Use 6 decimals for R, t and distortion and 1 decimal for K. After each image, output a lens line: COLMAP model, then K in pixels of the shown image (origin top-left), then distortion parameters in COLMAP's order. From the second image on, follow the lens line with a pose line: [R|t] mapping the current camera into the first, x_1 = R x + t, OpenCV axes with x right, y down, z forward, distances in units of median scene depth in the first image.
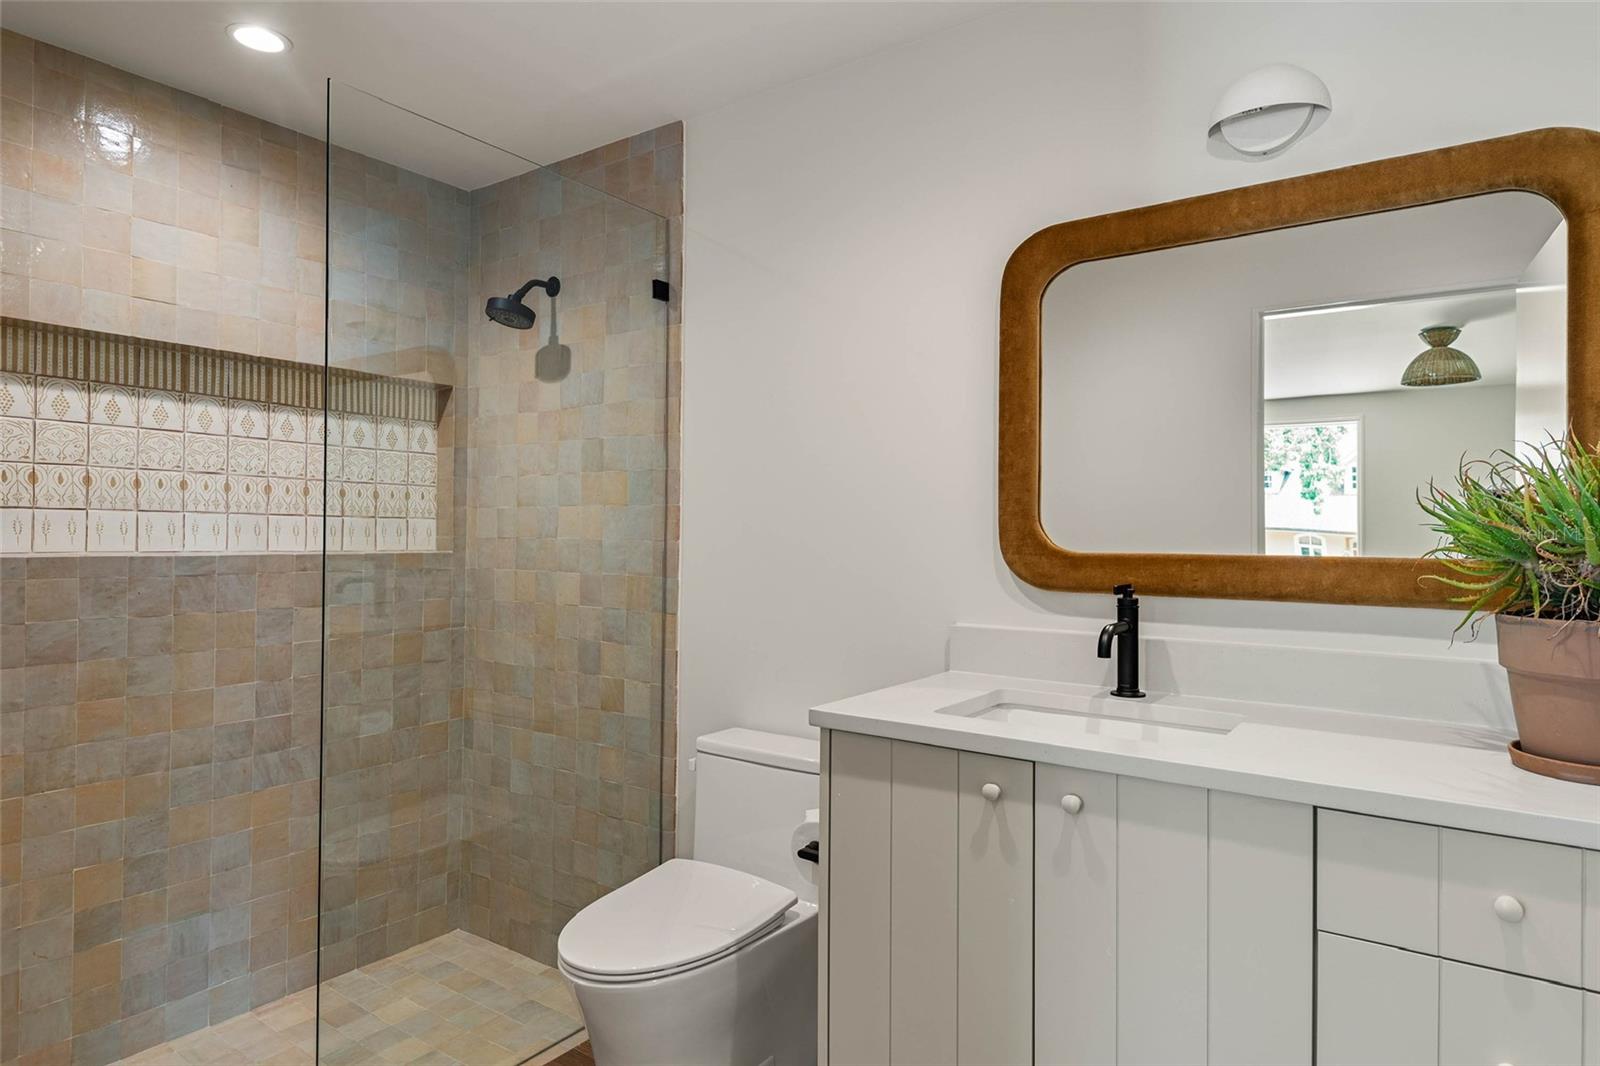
lens RADIAL K [[920.6, 0, 800.0], [0, 920.6, 533.0], [0, 0, 1]] dist [-0.000324, -0.000710]
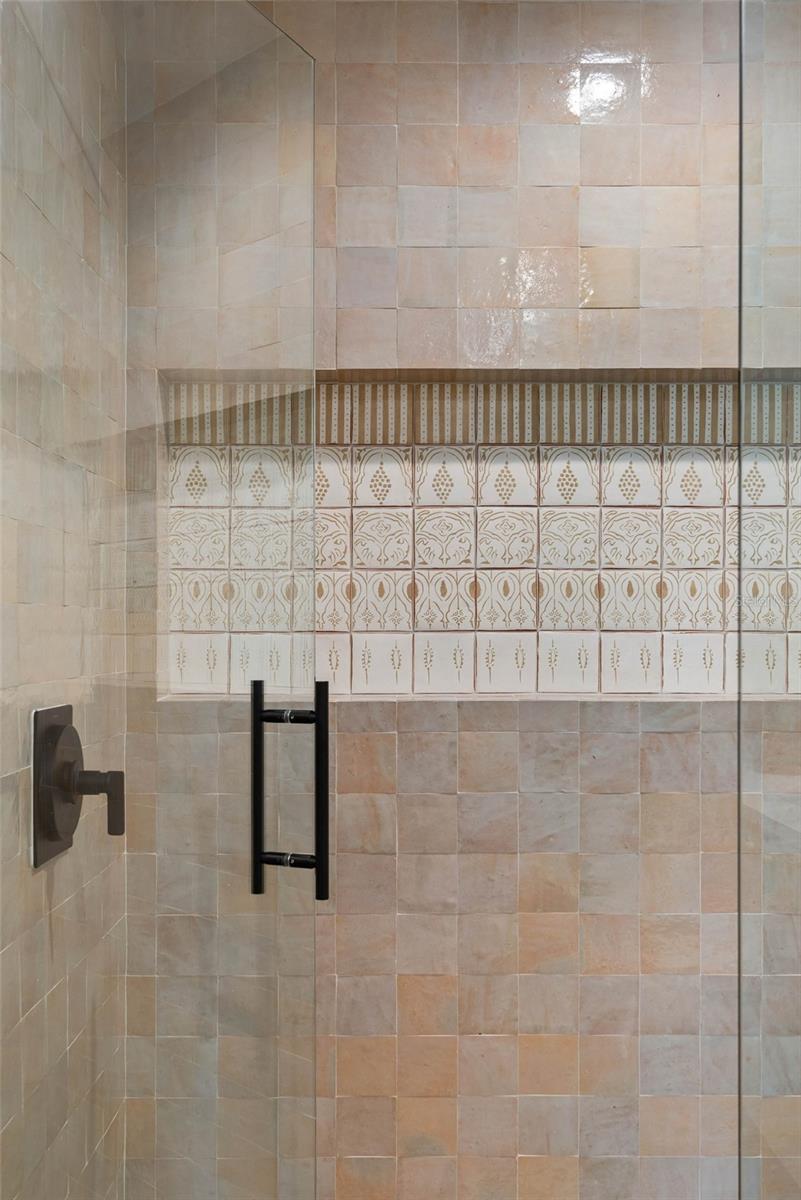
lens RADIAL K [[1623.5, 0, 400.6], [0, 1623.5, 642.3], [0, 0, 1]] dist [-0.011856, -0.090538]
pose [[0.570075, -0.018865, -0.821376, 0.158480], [0.007869, 0.999816, -0.017502, 0.002582], [0.821555, 0.003514, 0.570119, 0.224726]]
